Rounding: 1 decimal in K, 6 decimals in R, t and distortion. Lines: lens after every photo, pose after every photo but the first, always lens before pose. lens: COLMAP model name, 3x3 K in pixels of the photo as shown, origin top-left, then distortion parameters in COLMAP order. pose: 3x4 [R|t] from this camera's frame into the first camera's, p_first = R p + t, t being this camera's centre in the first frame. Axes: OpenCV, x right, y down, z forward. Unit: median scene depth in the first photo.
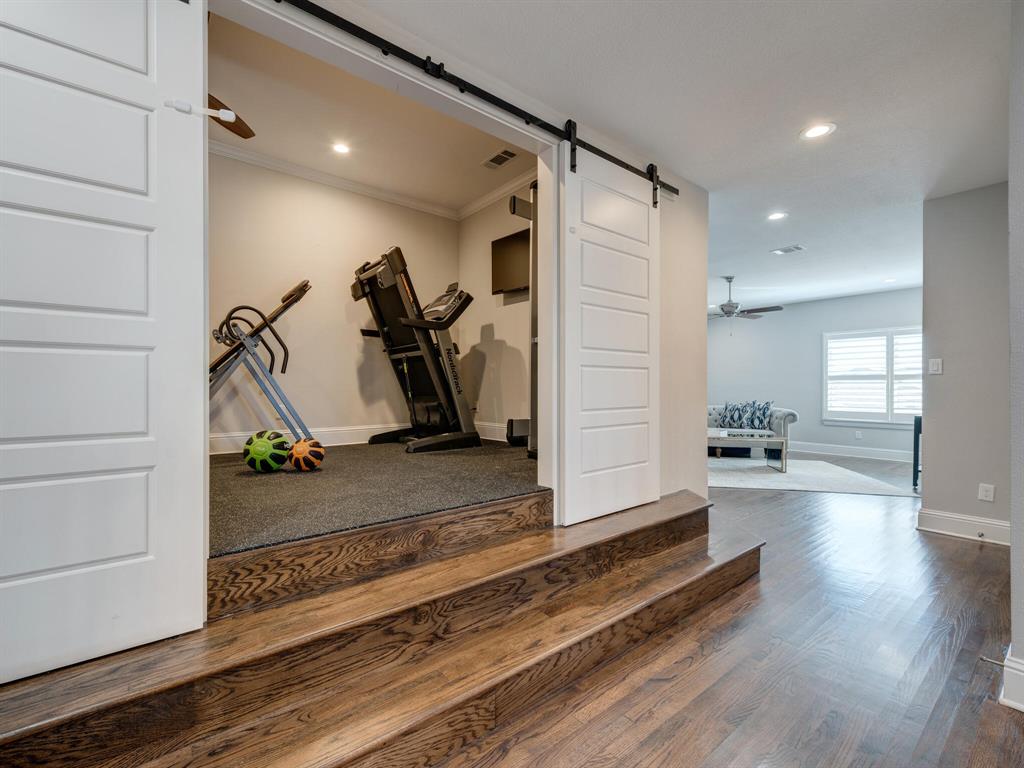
lens RADIAL K [[454.3, 0, 511.2], [0, 454.3, 387.7], [0, 0, 1]] dist [0.002803, 0.000443]
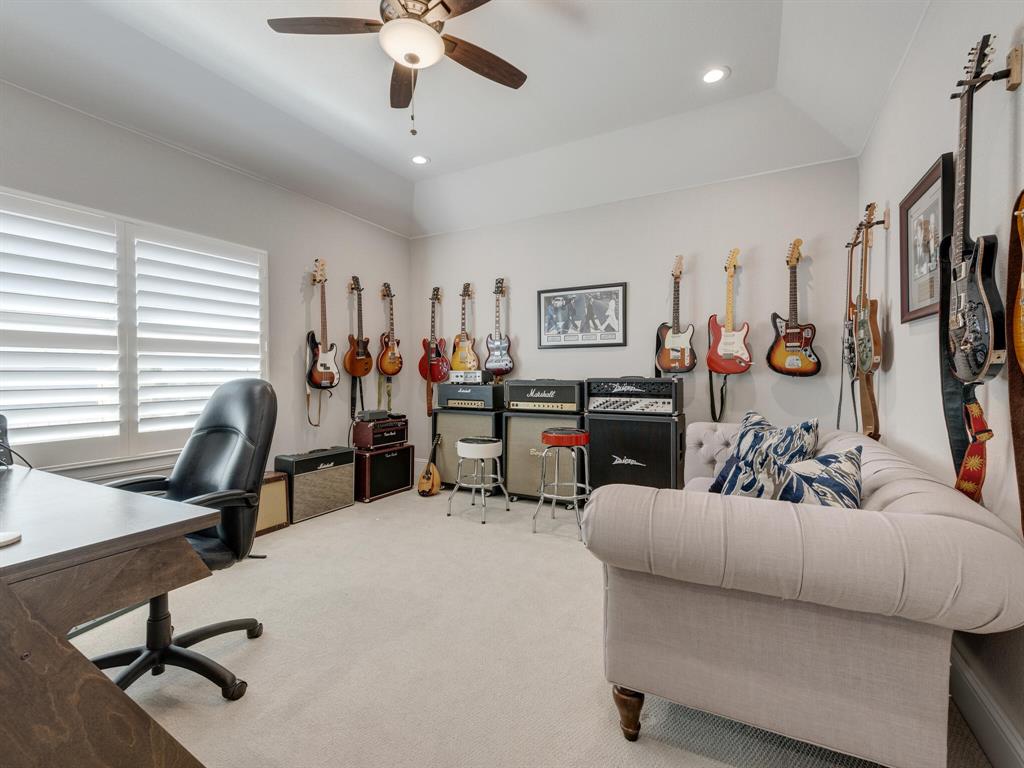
lens RADIAL K [[454.3, 0, 513.1], [0, 454.3, 381.5], [0, 0, 1]] dist [0.002803, 0.000443]
pose [[-0.400843, -0.021336, 0.915898, 0.333289], [0.008409, 0.999601, 0.026966, 0.001622], [-0.916108, 0.018511, -0.400504, 0.828147]]
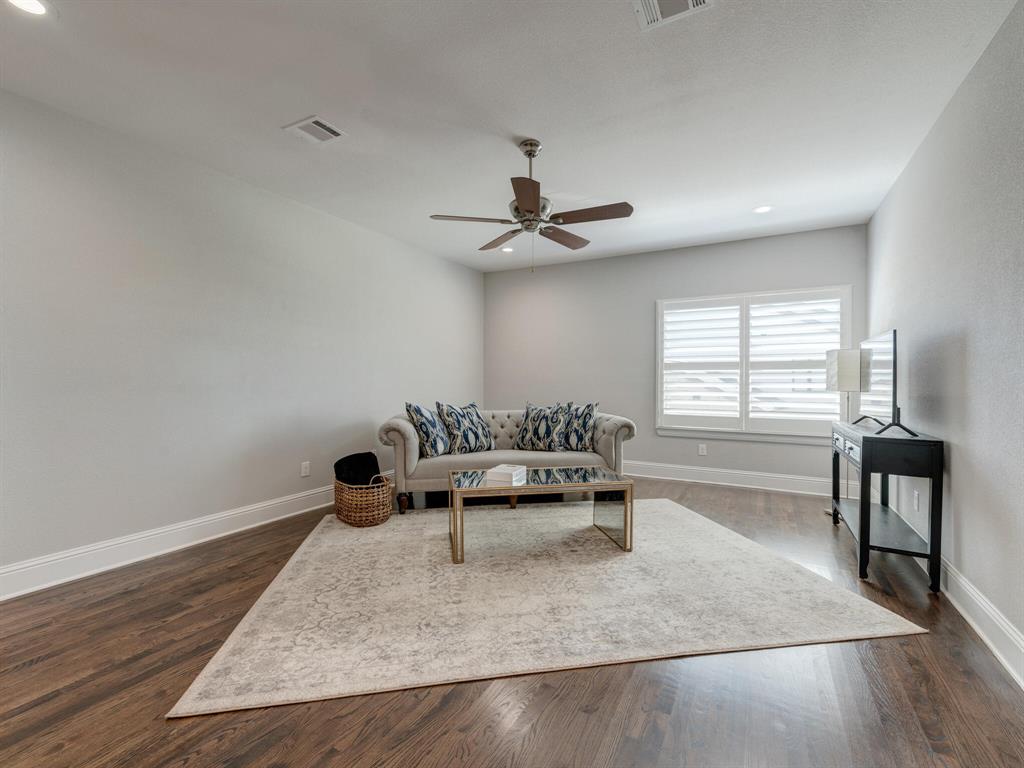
lens RADIAL K [[454.3, 0, 512.9], [0, 454.3, 381.8], [0, 0, 1]] dist [0.002803, 0.000443]
pose [[0.924286, 0.001924, 0.381697, 0.242755], [-0.002808, 0.999995, 0.001758, 0.000972], [-0.381691, -0.002697, 0.924286, 0.486715]]
